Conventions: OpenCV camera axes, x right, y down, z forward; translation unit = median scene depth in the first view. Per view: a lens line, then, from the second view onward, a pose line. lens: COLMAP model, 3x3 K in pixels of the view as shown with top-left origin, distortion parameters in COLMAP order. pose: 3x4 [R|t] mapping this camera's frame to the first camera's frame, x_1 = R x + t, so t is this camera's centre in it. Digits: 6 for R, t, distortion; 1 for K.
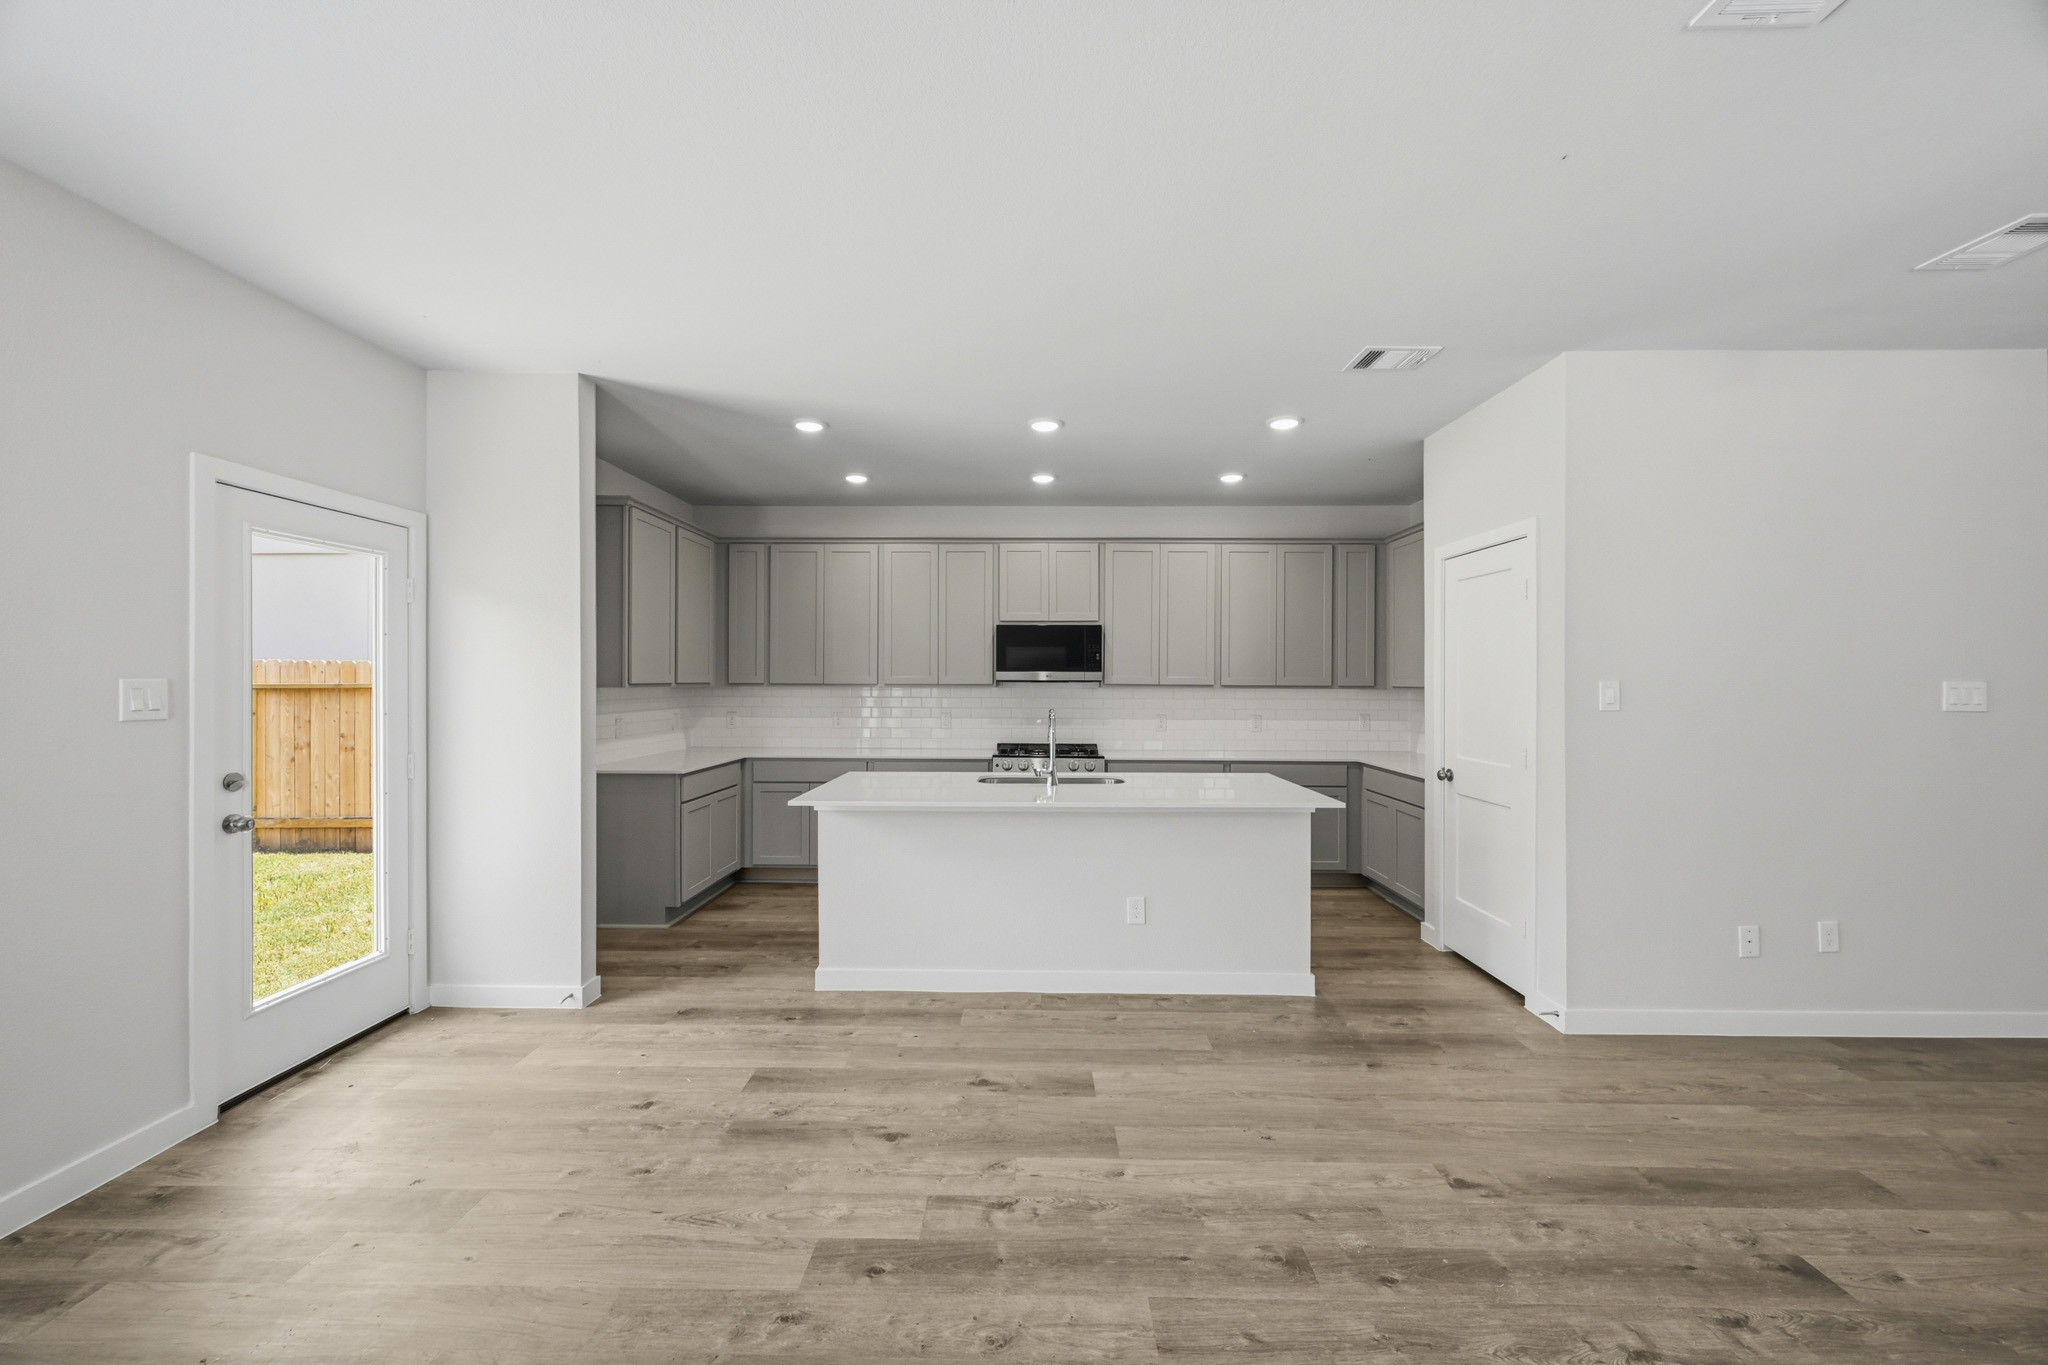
lens RADIAL K [[807.9, 0, 1023.2], [0, 807.9, 681.1], [0, 0, 1]] dist [-0.001441, 0.000960]
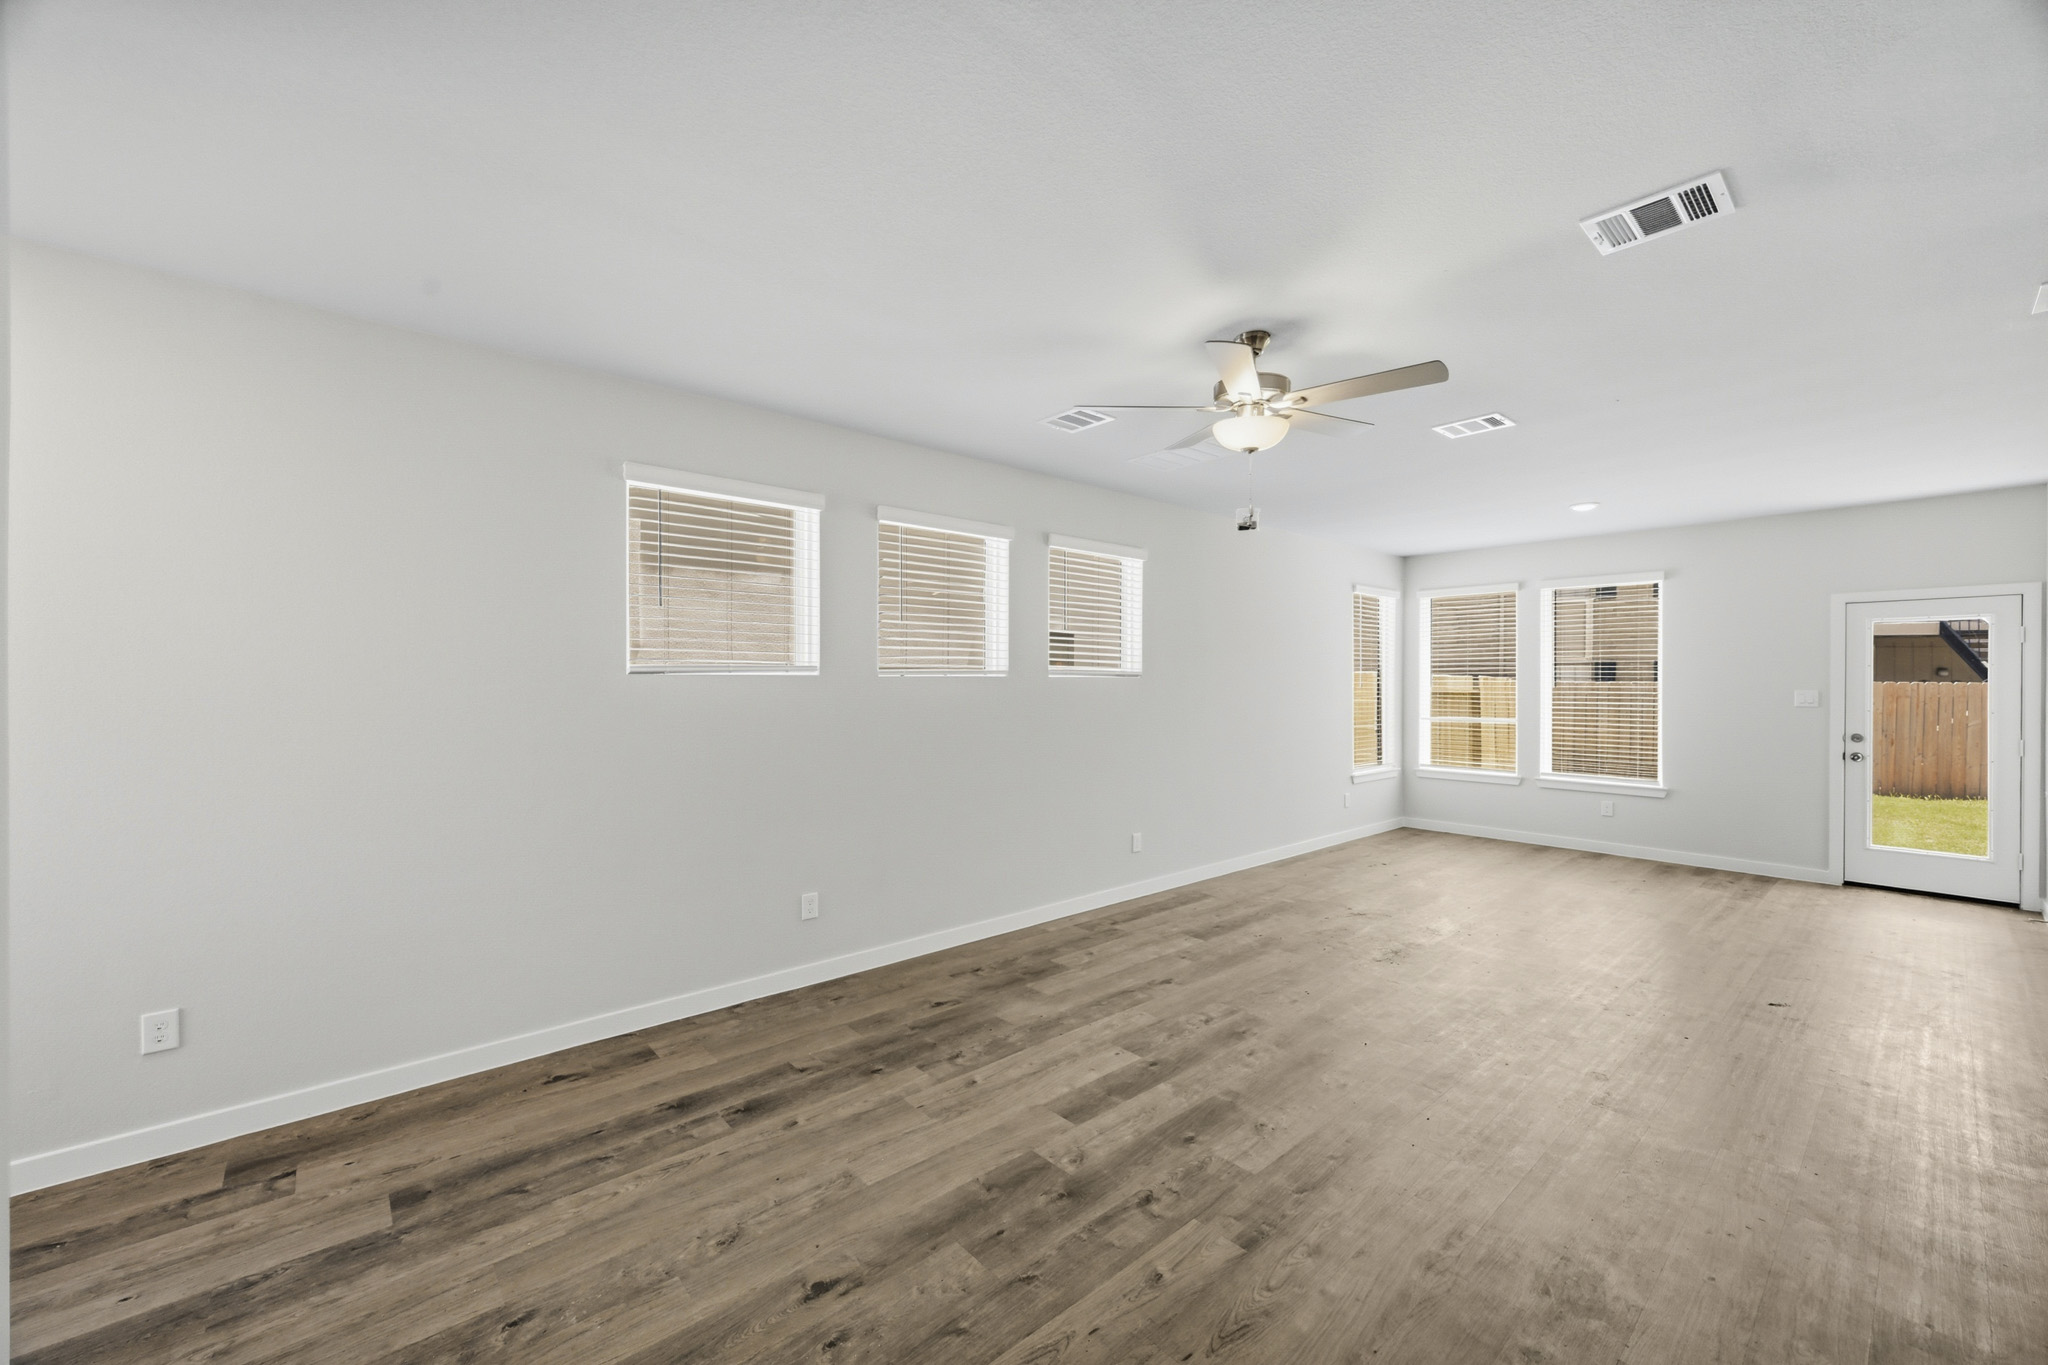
lens RADIAL K [[807.9, 0, 1021.2], [0, 807.9, 680.6], [0, 0, 1]] dist [-0.001441, 0.000960]
pose [[-0.739751, -0.008913, -0.672822, 1.719608], [-0.007764, 0.999959, -0.004709, -0.001814], [0.672836, 0.001740, -0.739789, 0.863462]]
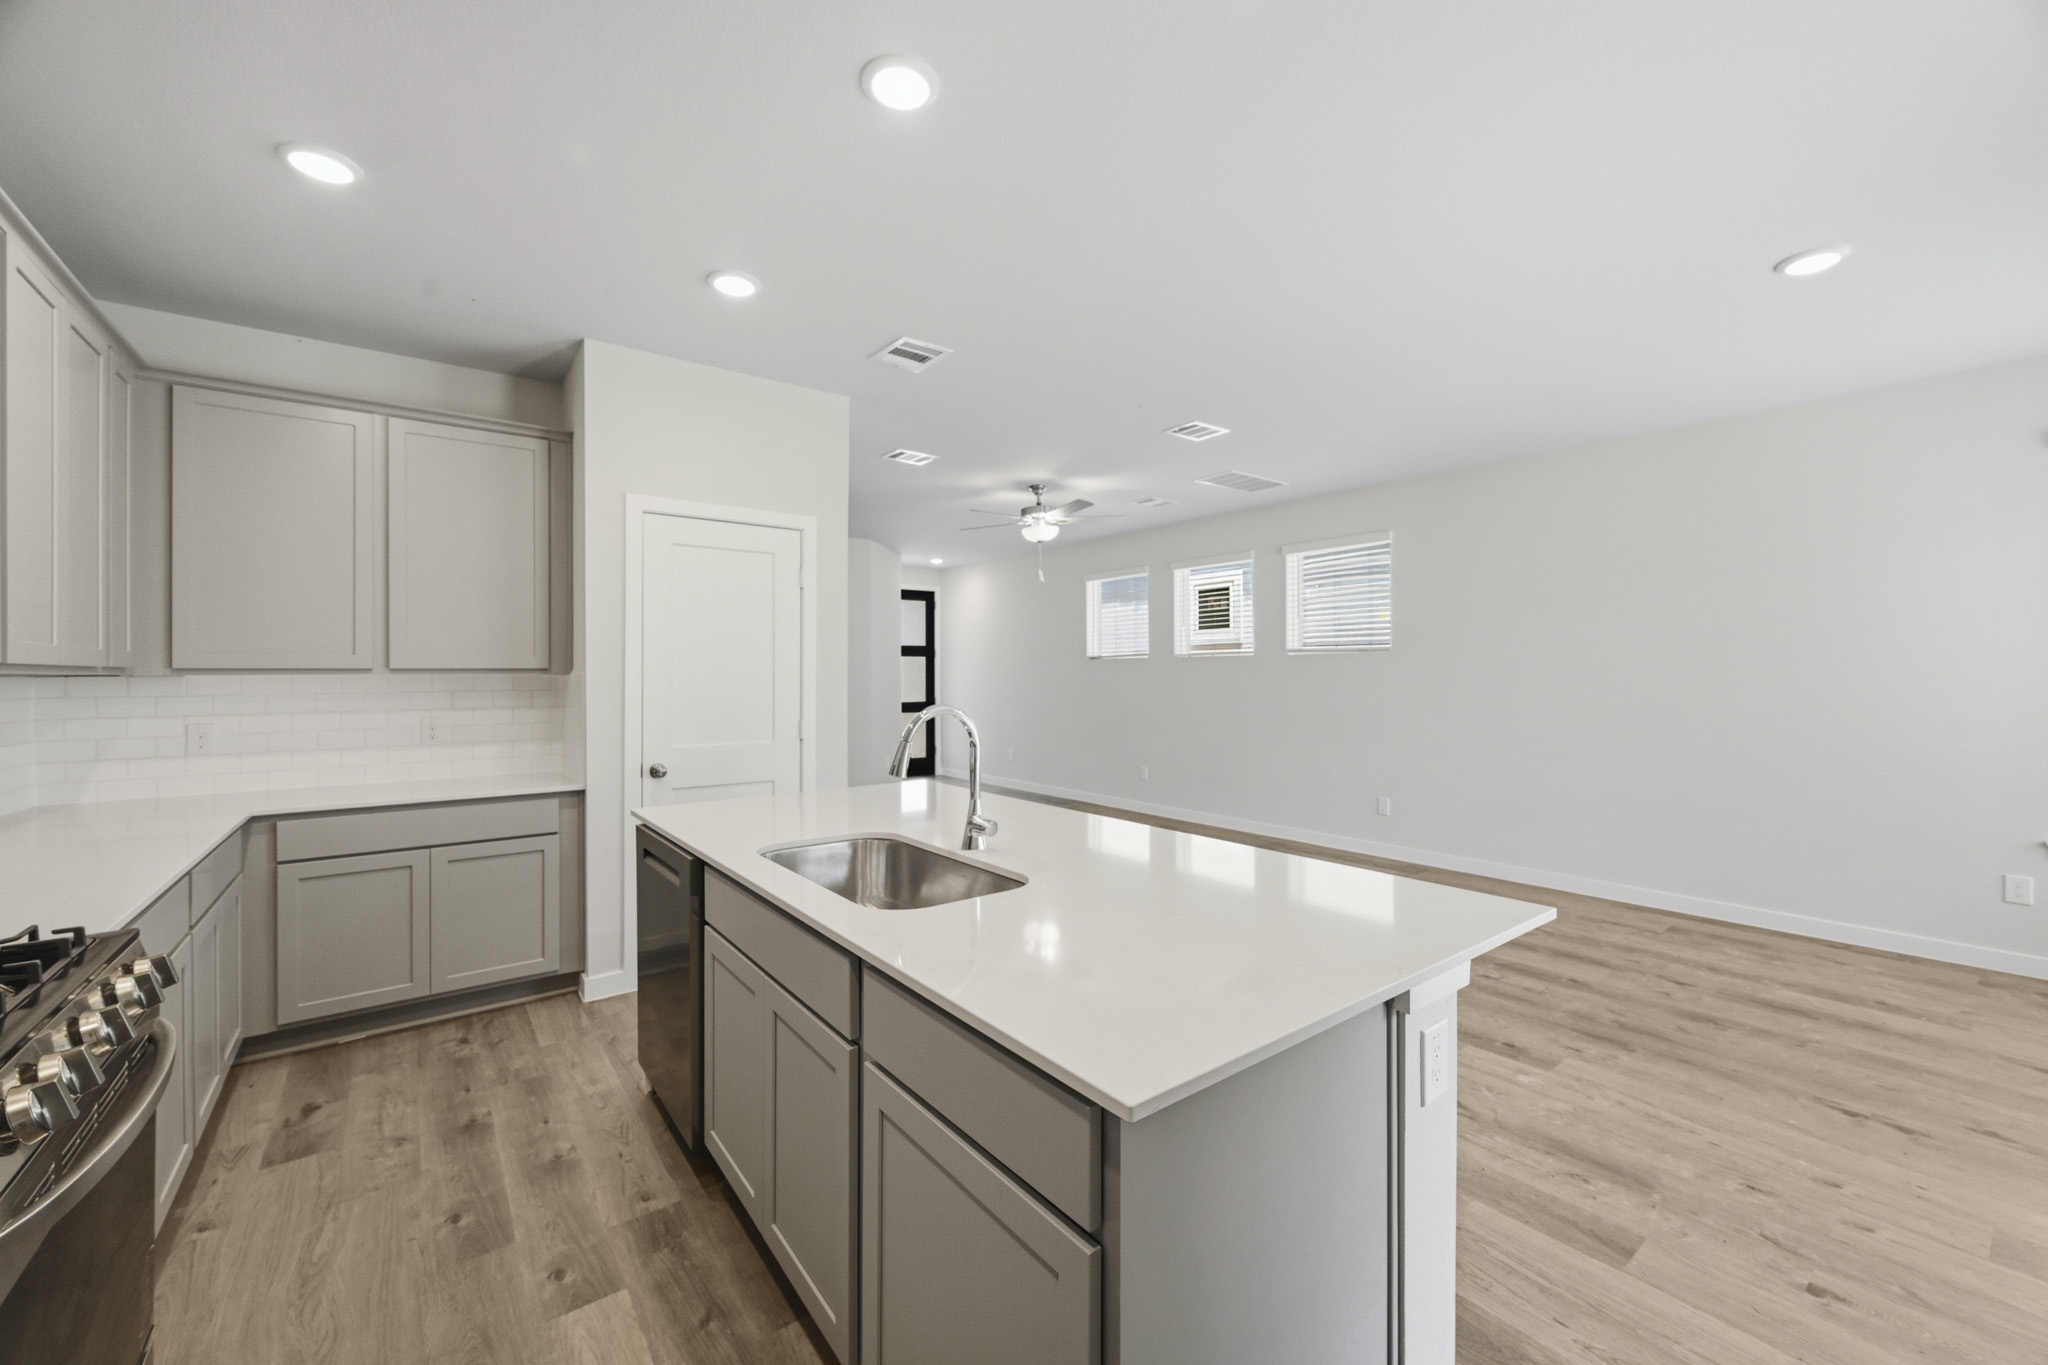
lens RADIAL K [[807.9, 0, 1023.9], [0, 807.9, 674.9], [0, 0, 1]] dist [-0.001441, 0.000960]
pose [[-0.621086, -0.002194, 0.783740, -0.461519], [0.003920, 0.999975, 0.005906, 0.015750], [-0.783733, 0.006741, -0.621061, 1.520250]]
